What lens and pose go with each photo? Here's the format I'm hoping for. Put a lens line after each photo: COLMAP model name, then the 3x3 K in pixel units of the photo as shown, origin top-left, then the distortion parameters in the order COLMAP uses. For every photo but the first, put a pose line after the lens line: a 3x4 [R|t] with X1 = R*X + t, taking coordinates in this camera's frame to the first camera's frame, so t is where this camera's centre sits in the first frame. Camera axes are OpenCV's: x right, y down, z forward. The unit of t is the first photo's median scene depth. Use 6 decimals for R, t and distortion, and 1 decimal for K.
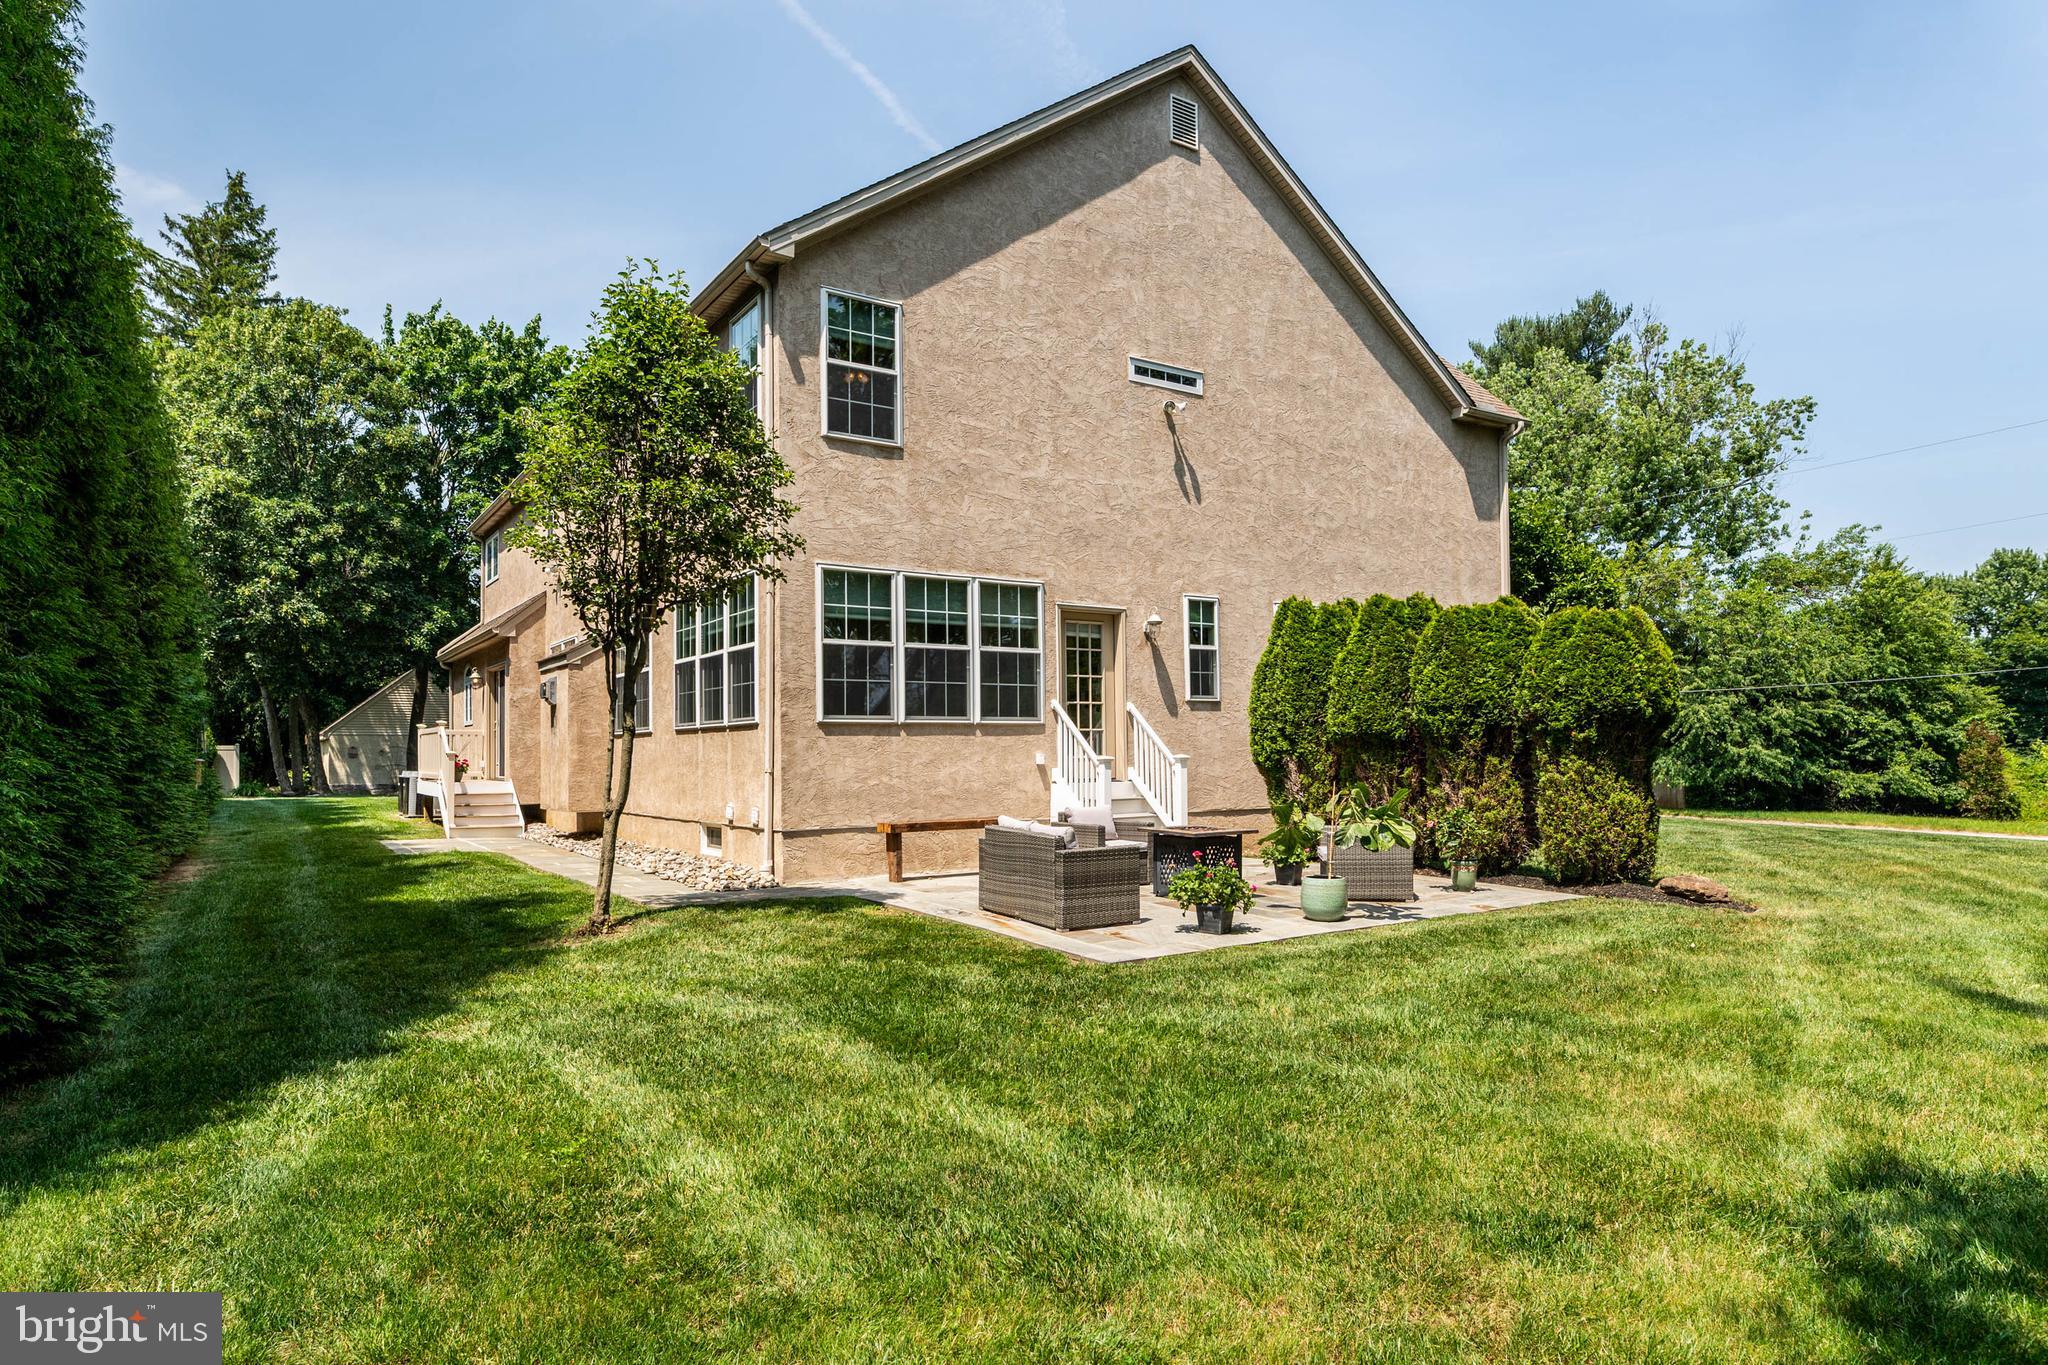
lens RADIAL K [[1183.8, 0, 1023.2], [0, 1183.8, 689.6], [0, 0, 1]] dist [0.000457, -0.000014]
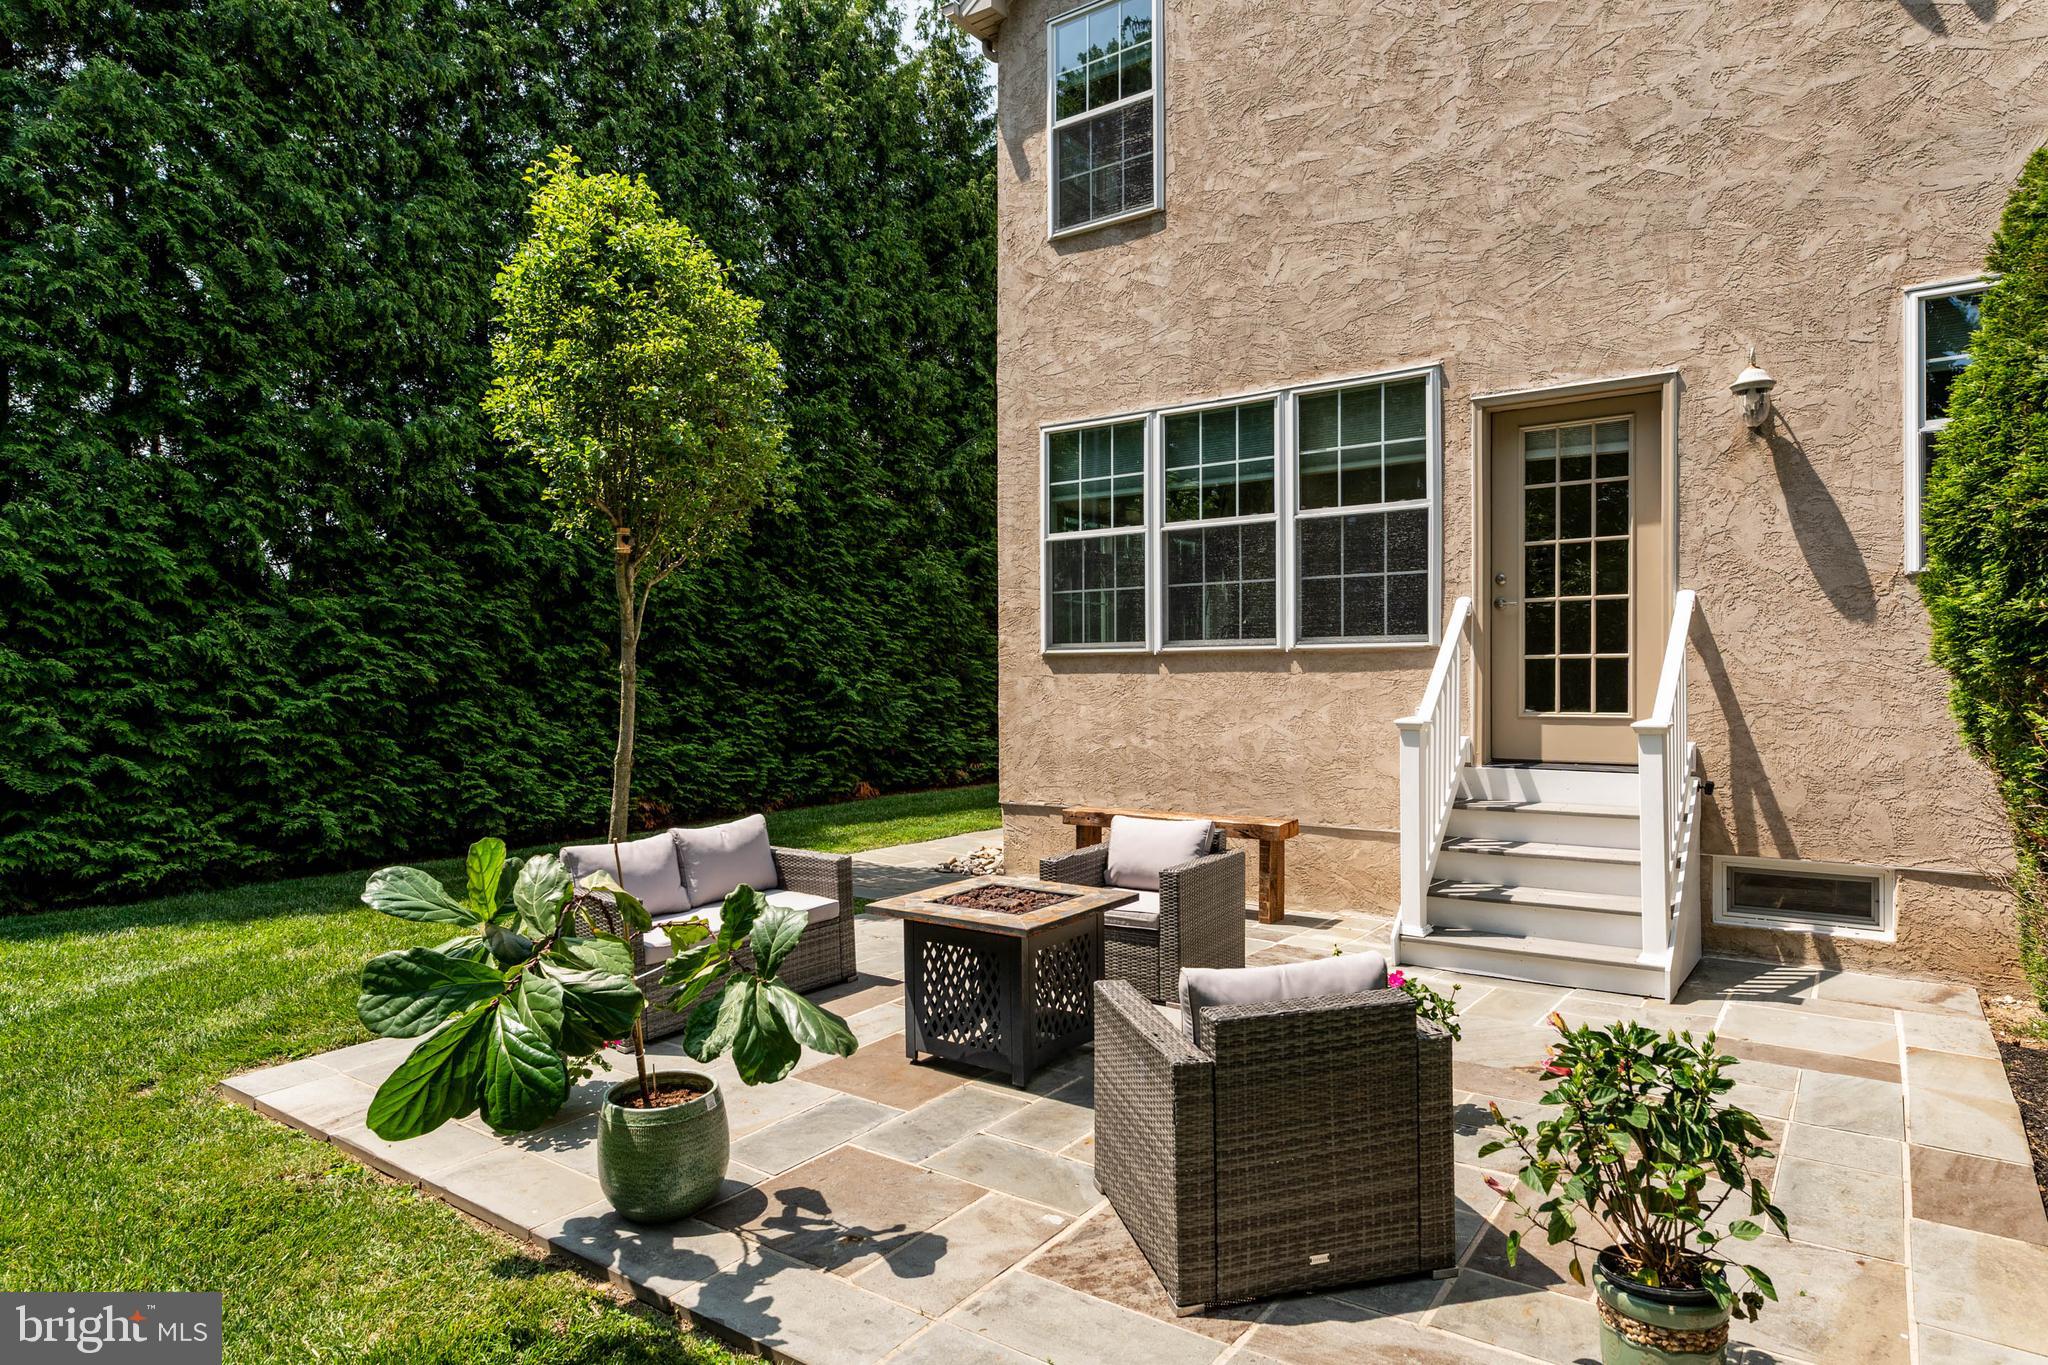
lens RADIAL K [[1183.8, 0, 1023.5], [0, 1183.8, 676.6], [0, 0, 1]] dist [0.000457, -0.000014]
pose [[0.346713, 0.004561, -0.937960, 0.446099], [0.049844, 0.998486, 0.023280, 0.021868], [0.936646, -0.054823, 0.345961, 0.687353]]
